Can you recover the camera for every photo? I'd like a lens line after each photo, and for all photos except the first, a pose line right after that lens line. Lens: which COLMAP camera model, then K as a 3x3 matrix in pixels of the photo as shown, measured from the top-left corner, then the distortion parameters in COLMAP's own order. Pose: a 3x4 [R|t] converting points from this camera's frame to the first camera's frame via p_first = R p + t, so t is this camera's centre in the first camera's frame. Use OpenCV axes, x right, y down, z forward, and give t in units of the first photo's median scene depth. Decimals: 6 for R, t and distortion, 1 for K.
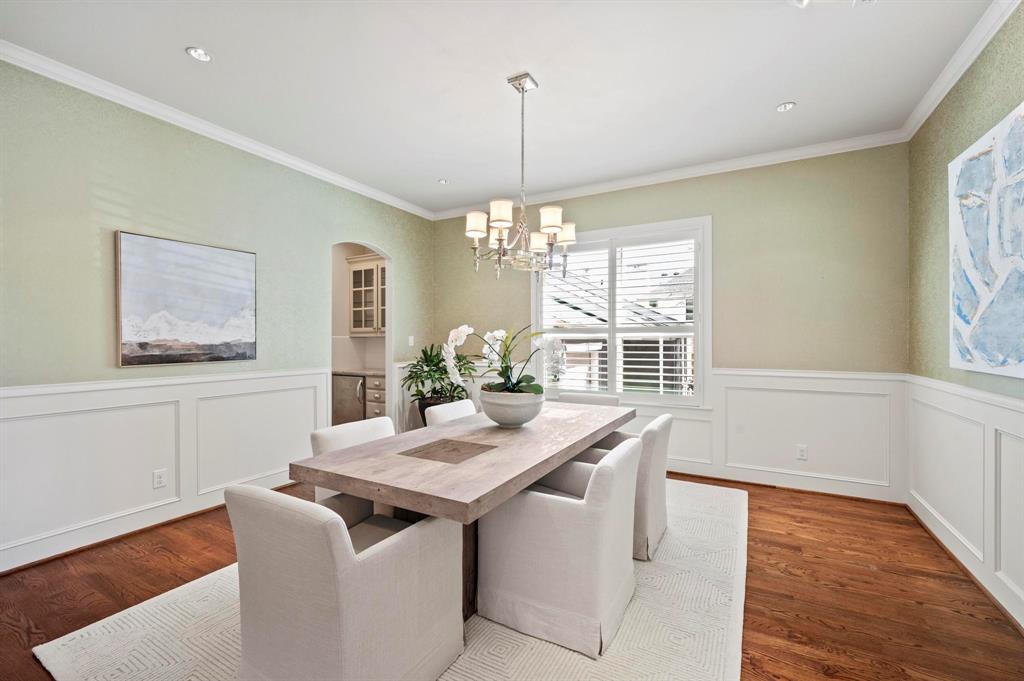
lens RADIAL K [[431.1, 0, 509.2], [0, 431.1, 341.2], [0, 0, 1]] dist [0.004218, -0.000528]
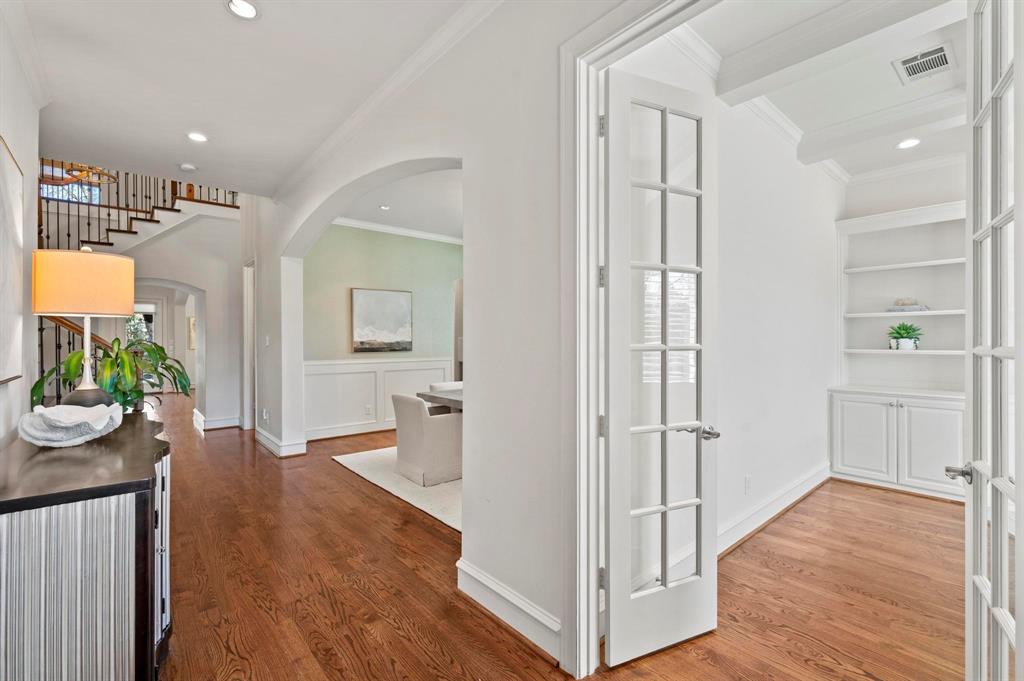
lens RADIAL K [[431.1, 0, 514.8], [0, 431.1, 340.9], [0, 0, 1]] dist [0.004218, -0.000528]
pose [[0.946522, 0.001905, -0.322635, 0.442149], [-0.000997, 0.999995, 0.002980, -0.006004], [0.322639, -0.002499, 0.946519, -0.623972]]
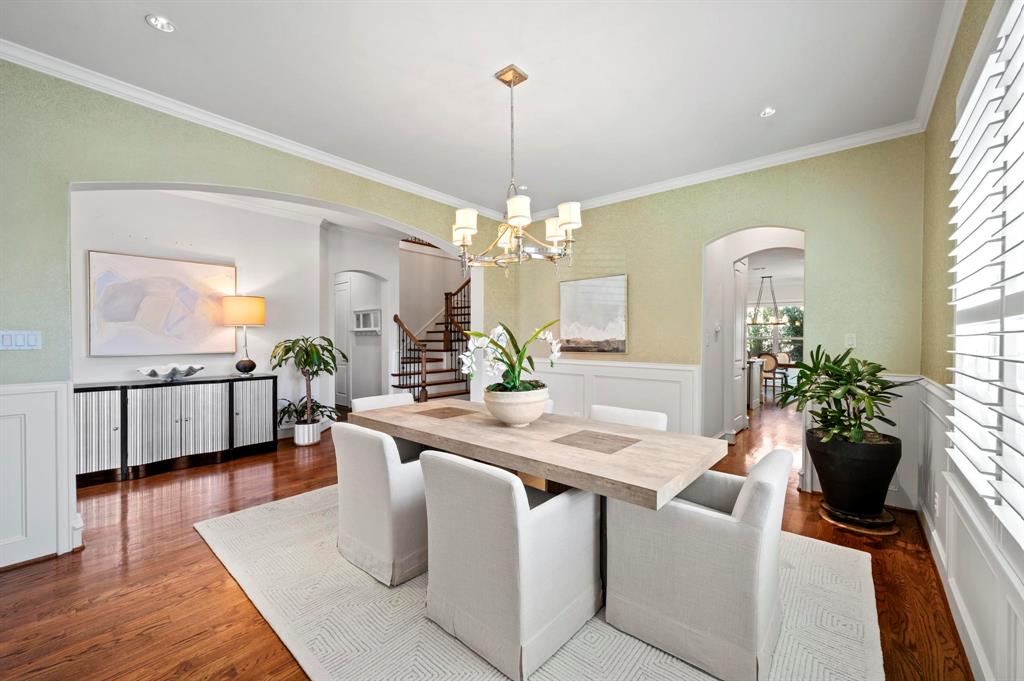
lens RADIAL K [[402.3, 0, 512.8], [0, 402.3, 338.6], [0, 0, 1]] dist [-0.001617, 0.000520]
pose [[-0.185867, 0.006320, -0.982554, 0.769565], [-0.001342, 0.999977, 0.006686, -0.011121], [0.982574, 0.002561, -0.185855, 0.976282]]
